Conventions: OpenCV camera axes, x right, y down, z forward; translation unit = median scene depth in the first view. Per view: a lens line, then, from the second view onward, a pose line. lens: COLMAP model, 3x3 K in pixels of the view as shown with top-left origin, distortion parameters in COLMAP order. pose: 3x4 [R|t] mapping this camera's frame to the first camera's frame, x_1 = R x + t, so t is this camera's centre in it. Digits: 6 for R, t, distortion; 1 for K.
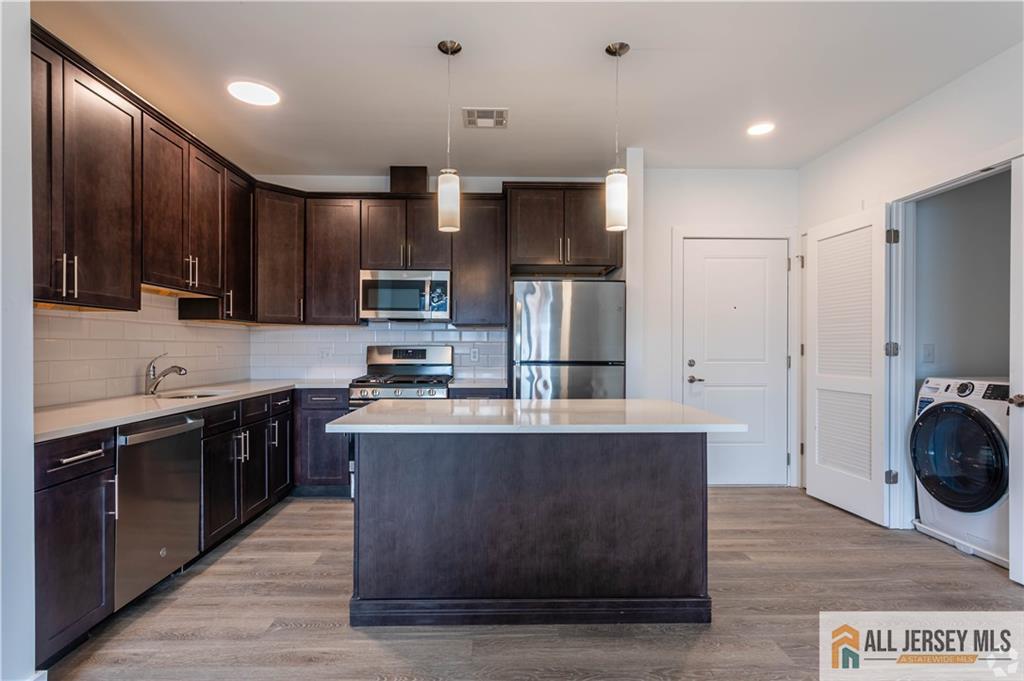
lens RADIAL K [[524.5, 0, 510.9], [0, 524.5, 344.4], [0, 0, 1]] dist [0.003475, 0.001847]
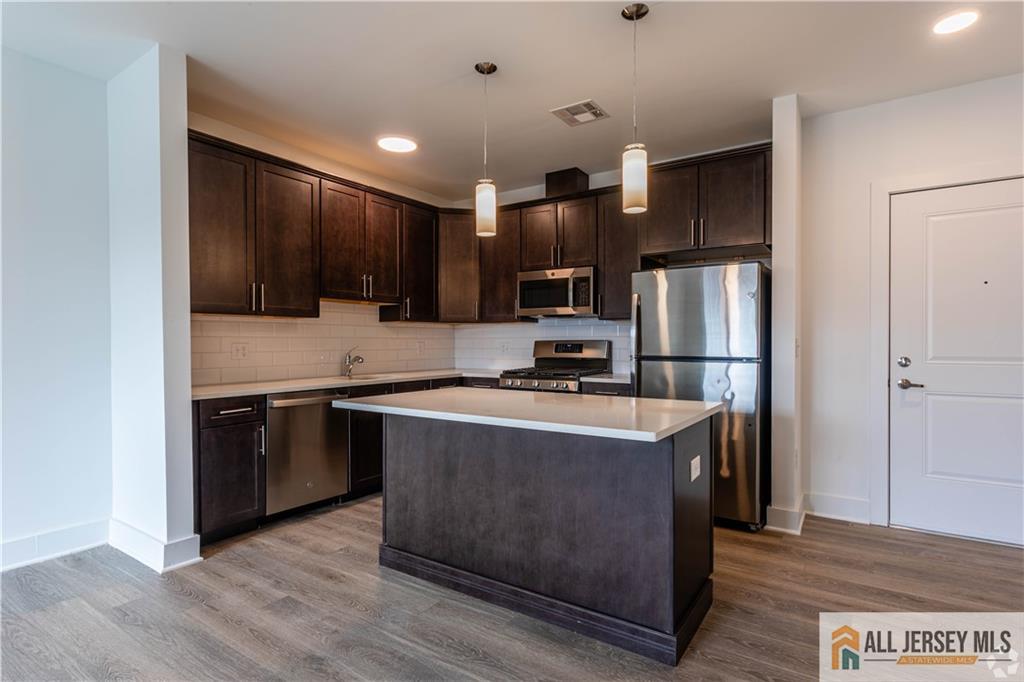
lens RADIAL K [[524.5, 0, 513.6], [0, 524.5, 341.7], [0, 0, 1]] dist [0.003475, 0.001847]
pose [[0.813532, -0.003172, -0.581512, 0.578733], [0.006390, 0.999974, 0.003486, 0.001578], [0.581486, -0.006552, 0.813530, 0.142959]]
